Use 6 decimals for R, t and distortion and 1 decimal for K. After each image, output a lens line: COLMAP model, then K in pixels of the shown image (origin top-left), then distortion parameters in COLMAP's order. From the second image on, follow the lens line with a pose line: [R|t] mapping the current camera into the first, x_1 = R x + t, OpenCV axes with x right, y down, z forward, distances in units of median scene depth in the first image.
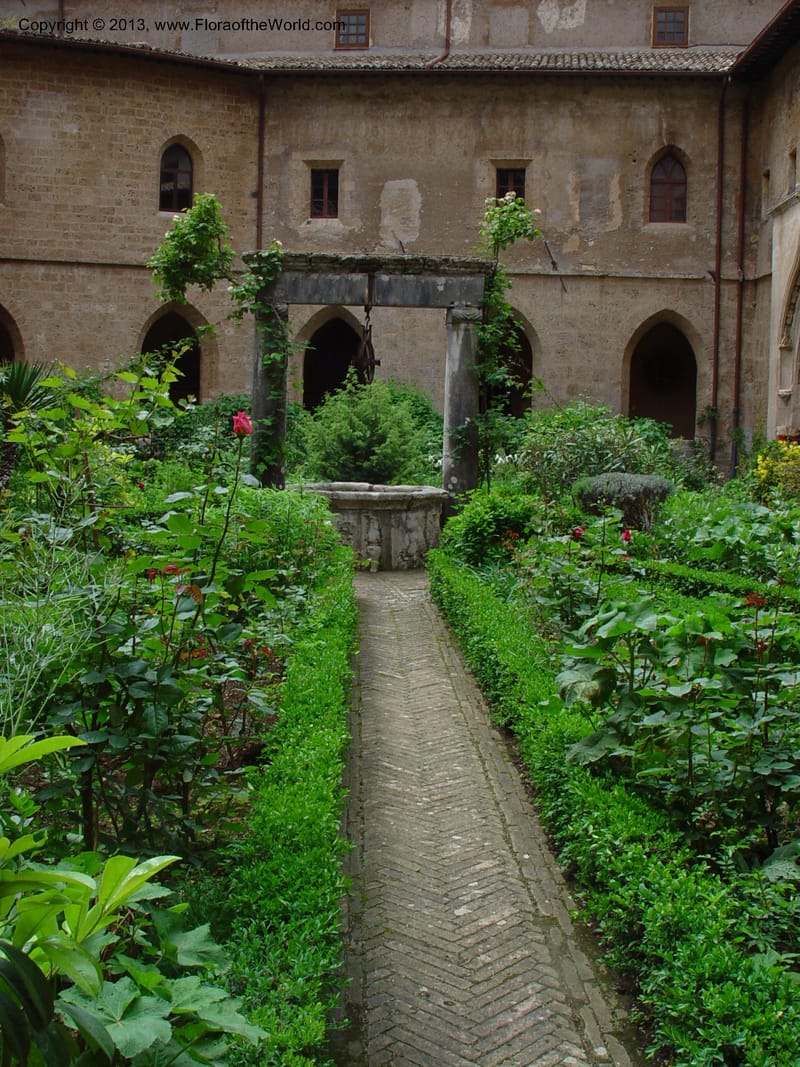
lens RADIAL K [[1221.9, 0, 393.8], [0, 1221.9, 513.9], [0, 0, 1]] dist [-0.199350, 0.241305]
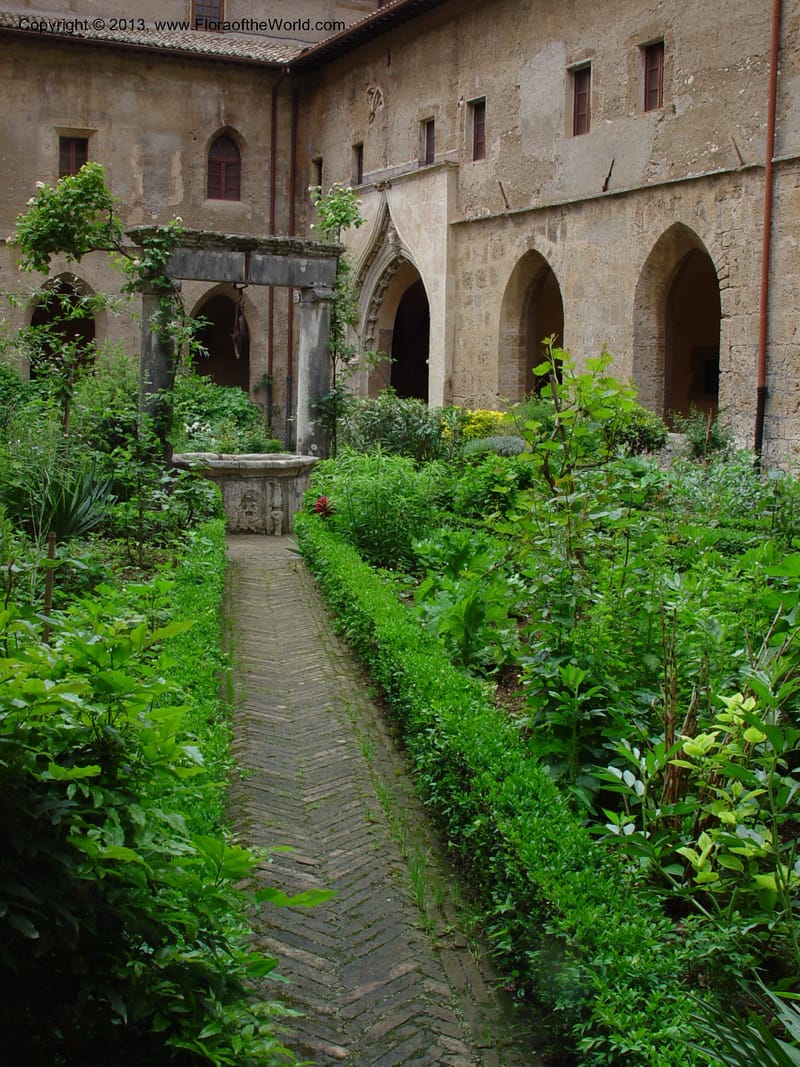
lens RADIAL K [[1221.9, 0, 393.8], [0, 1221.9, 513.9], [0, 0, 1]] dist [-0.199350, 0.241305]
pose [[0.856231, -0.056783, 0.513463, -0.204998], [0.042345, 0.998310, 0.039788, -0.003966], [-0.514855, -0.012326, 0.857189, 0.015841]]
